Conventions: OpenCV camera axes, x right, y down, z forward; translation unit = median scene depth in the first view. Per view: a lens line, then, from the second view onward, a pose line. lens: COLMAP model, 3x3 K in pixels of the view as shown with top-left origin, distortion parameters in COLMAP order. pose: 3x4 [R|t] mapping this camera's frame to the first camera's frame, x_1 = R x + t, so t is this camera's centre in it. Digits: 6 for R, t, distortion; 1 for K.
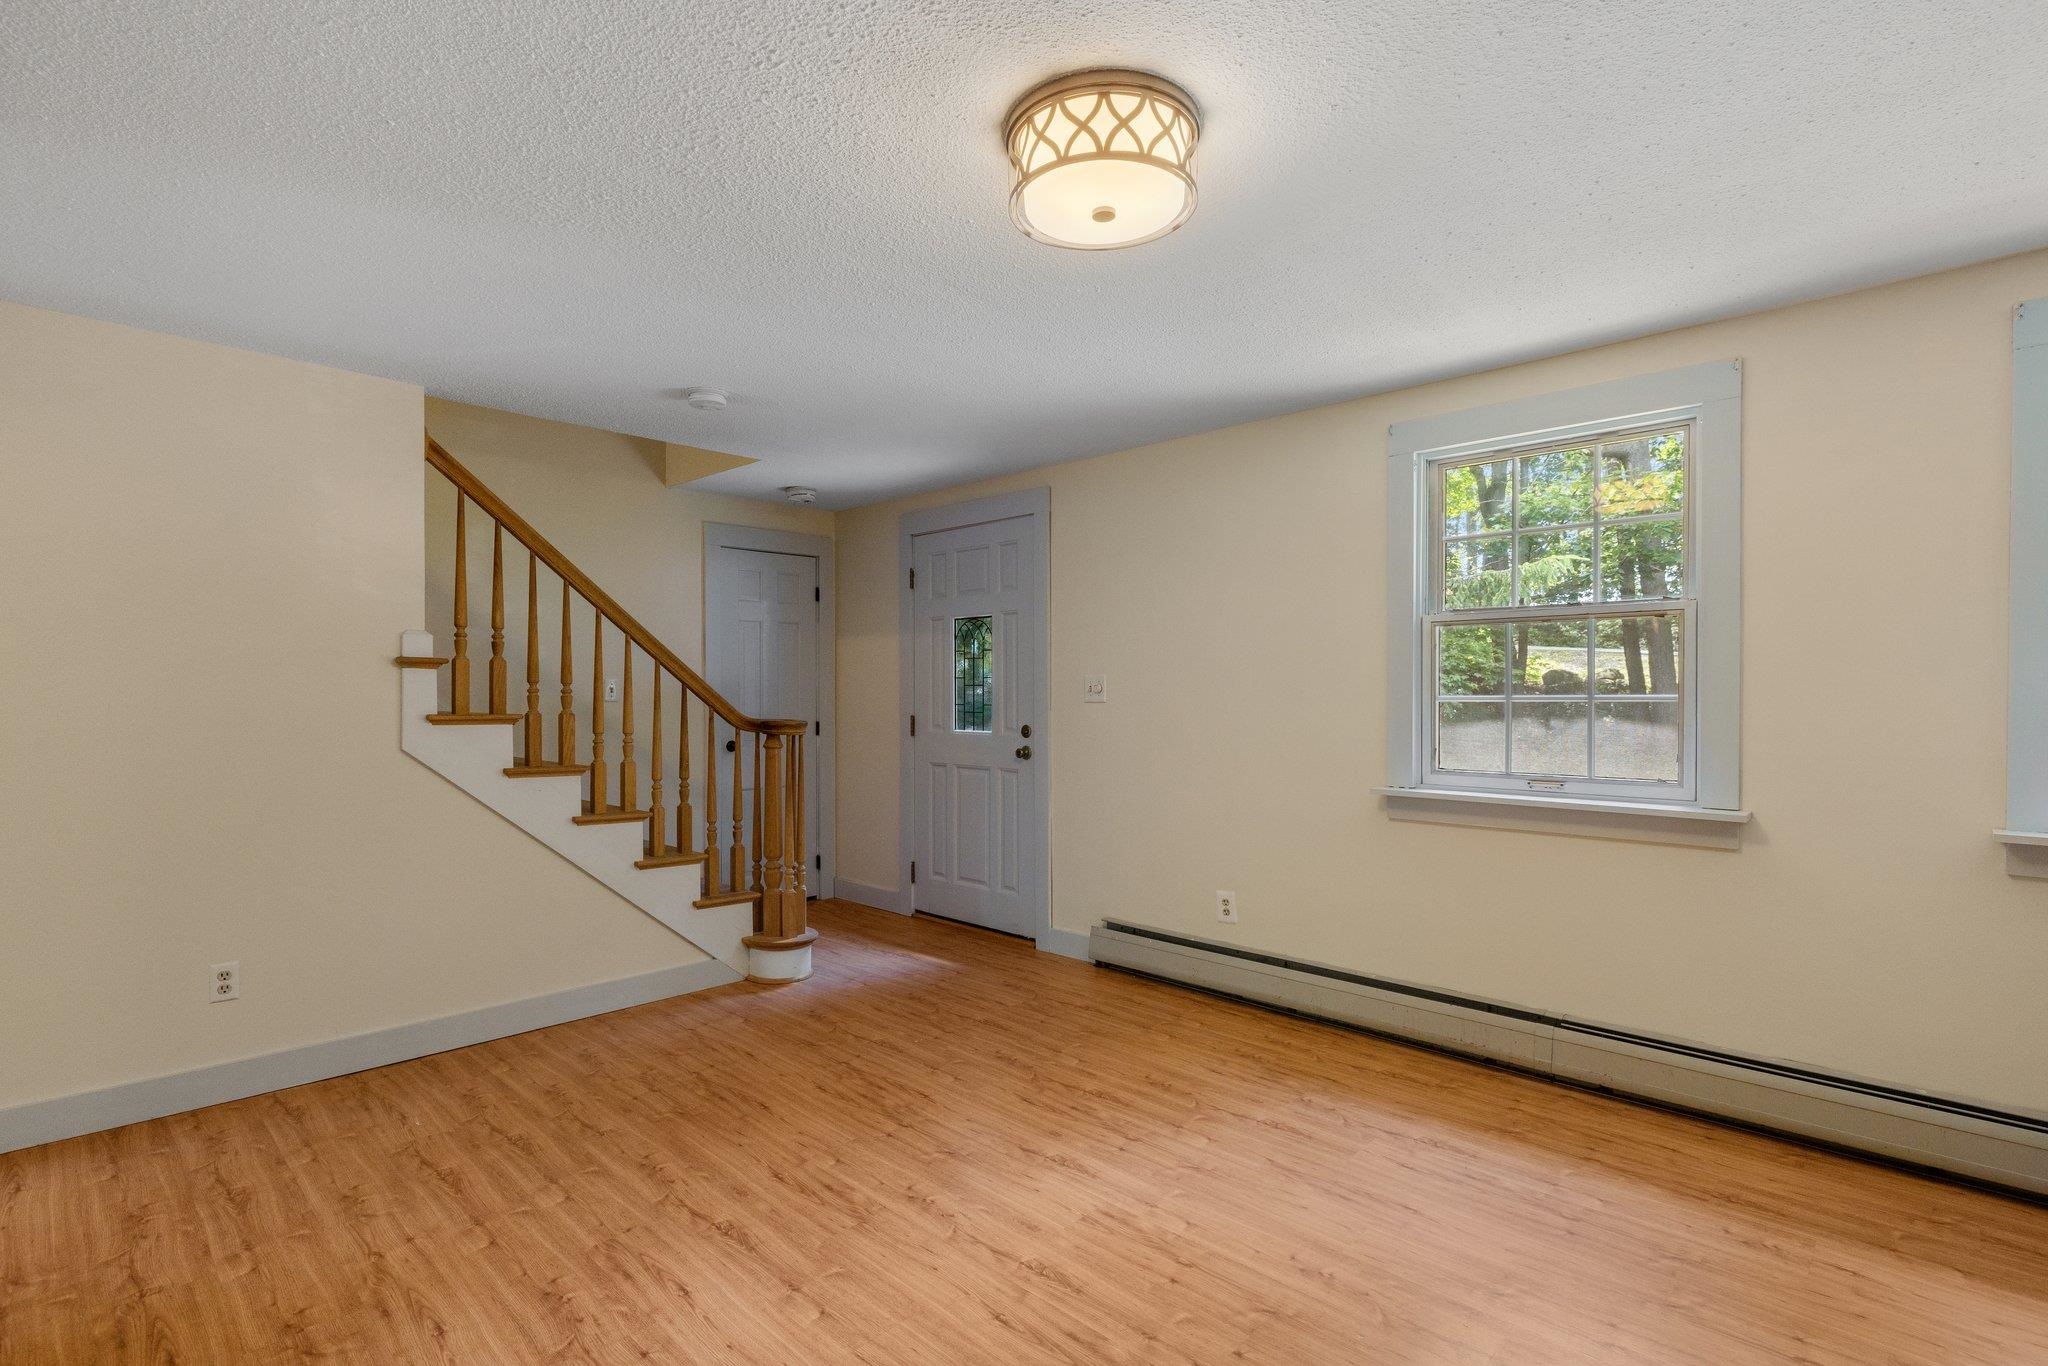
lens RADIAL K [[967.4, 0, 1016.0], [0, 967.4, 690.2], [0, 0, 1]] dist [-0.001004, 0.001328]
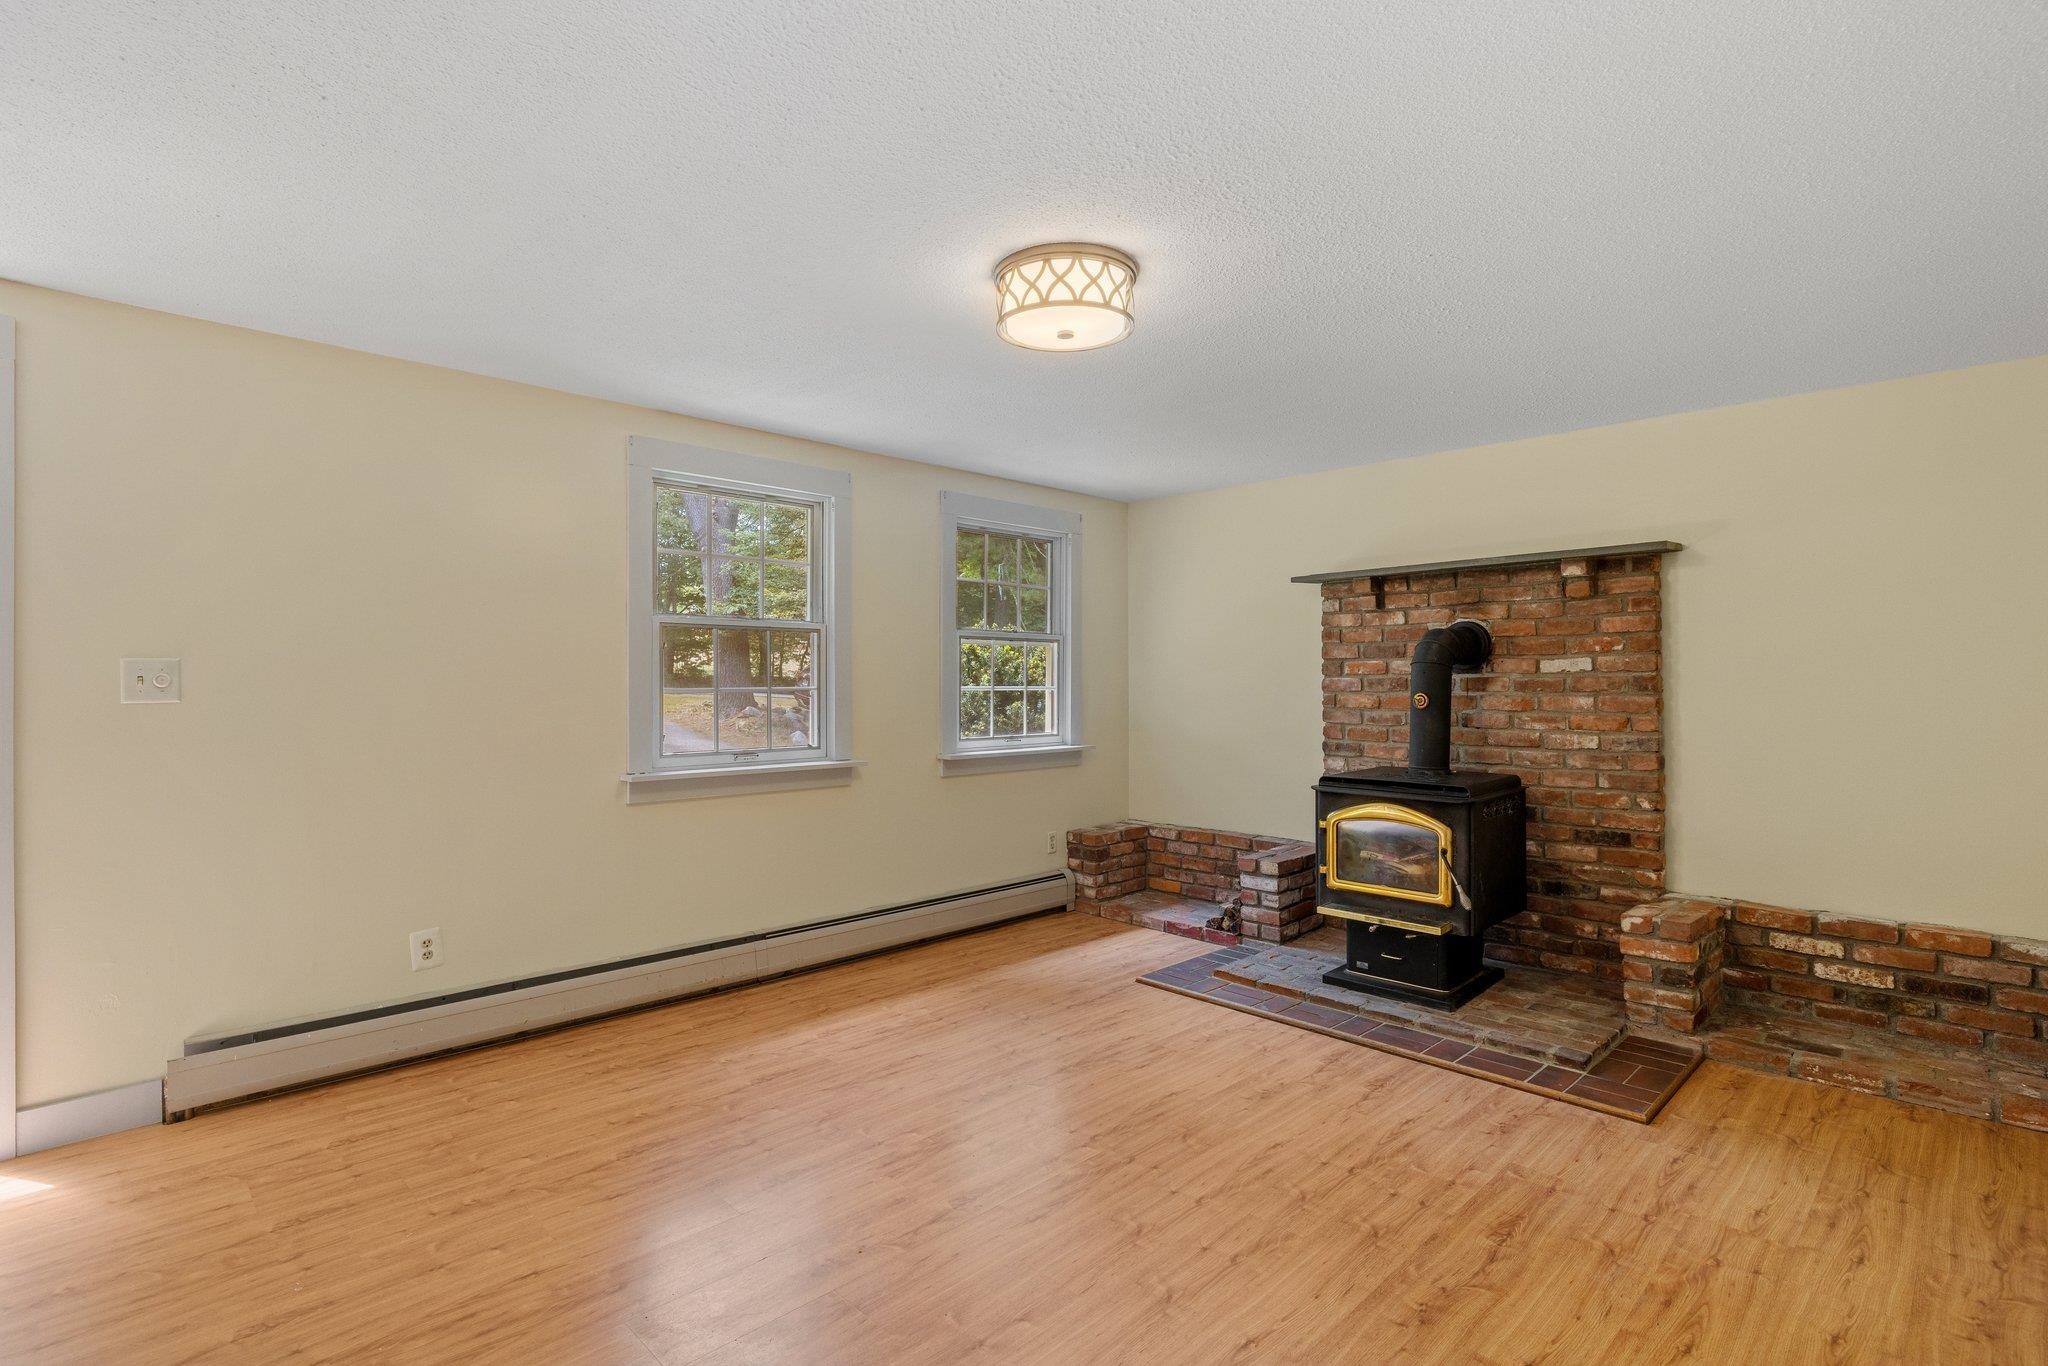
lens RADIAL K [[967.4, 0, 1021.1], [0, 967.4, 680.3], [0, 0, 1]] dist [-0.001004, 0.001328]
pose [[0.032953, 0.002288, 0.999454, -0.756702], [-0.003535, 0.999991, -0.002173, -0.002719], [-0.999451, -0.003462, 0.032961, 0.619810]]
